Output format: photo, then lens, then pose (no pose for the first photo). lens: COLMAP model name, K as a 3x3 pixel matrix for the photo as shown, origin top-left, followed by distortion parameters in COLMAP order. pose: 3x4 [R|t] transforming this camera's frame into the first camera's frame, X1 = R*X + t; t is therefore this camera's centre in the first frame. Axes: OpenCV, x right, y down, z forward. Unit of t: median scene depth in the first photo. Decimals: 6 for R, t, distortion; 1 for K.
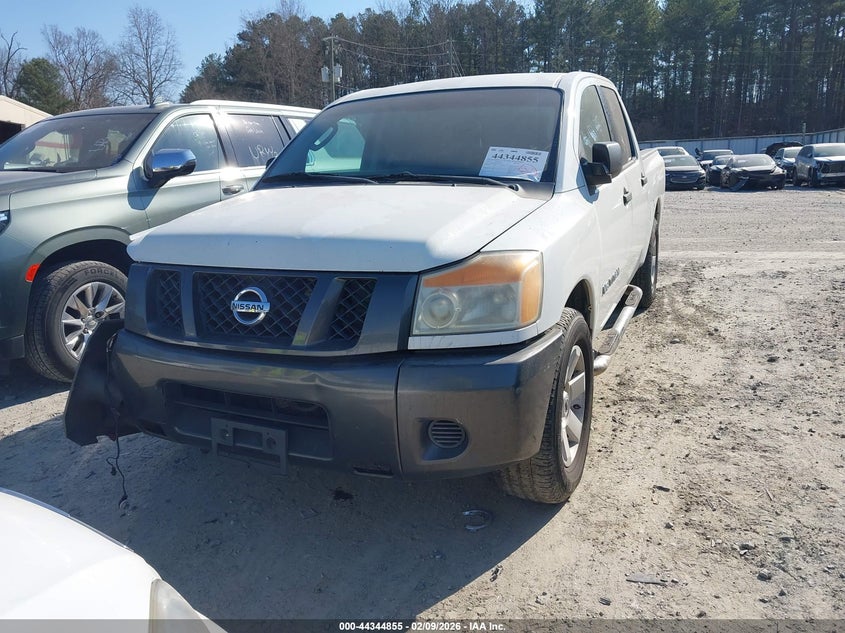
lens RADIAL K [[666.0, 0, 417.3], [0, 666.0, 317.2], [0, 0, 1]] dist [-0.000089, 0.001550]
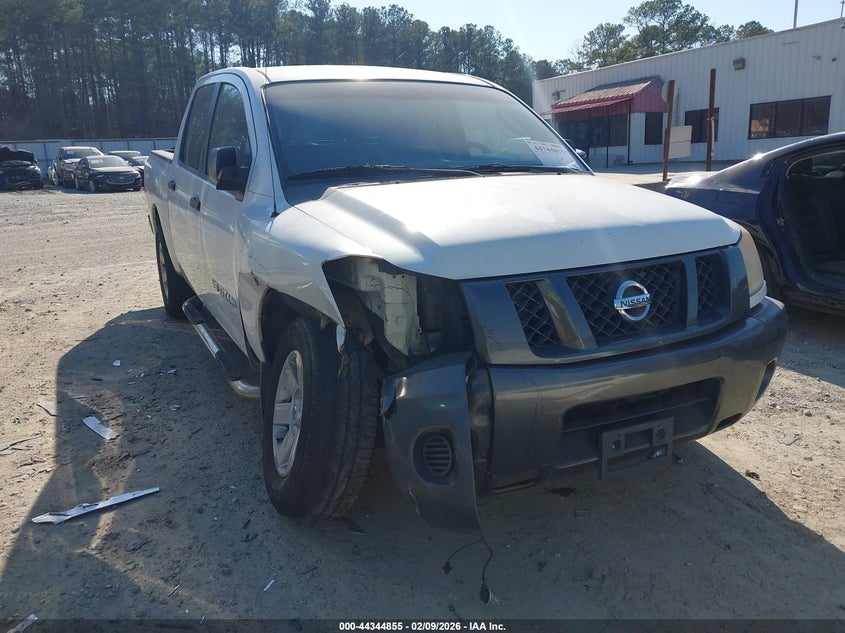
lens RADIAL K [[666.0, 0, 417.3], [0, 666.0, 317.2], [0, 0, 1]] dist [-0.000089, 0.001550]
pose [[0.650731, -0.185788, 0.736228, -0.882481], [0.187259, 0.978922, 0.081520, -0.098727], [-0.735856, 0.084818, 0.671805, 0.452890]]
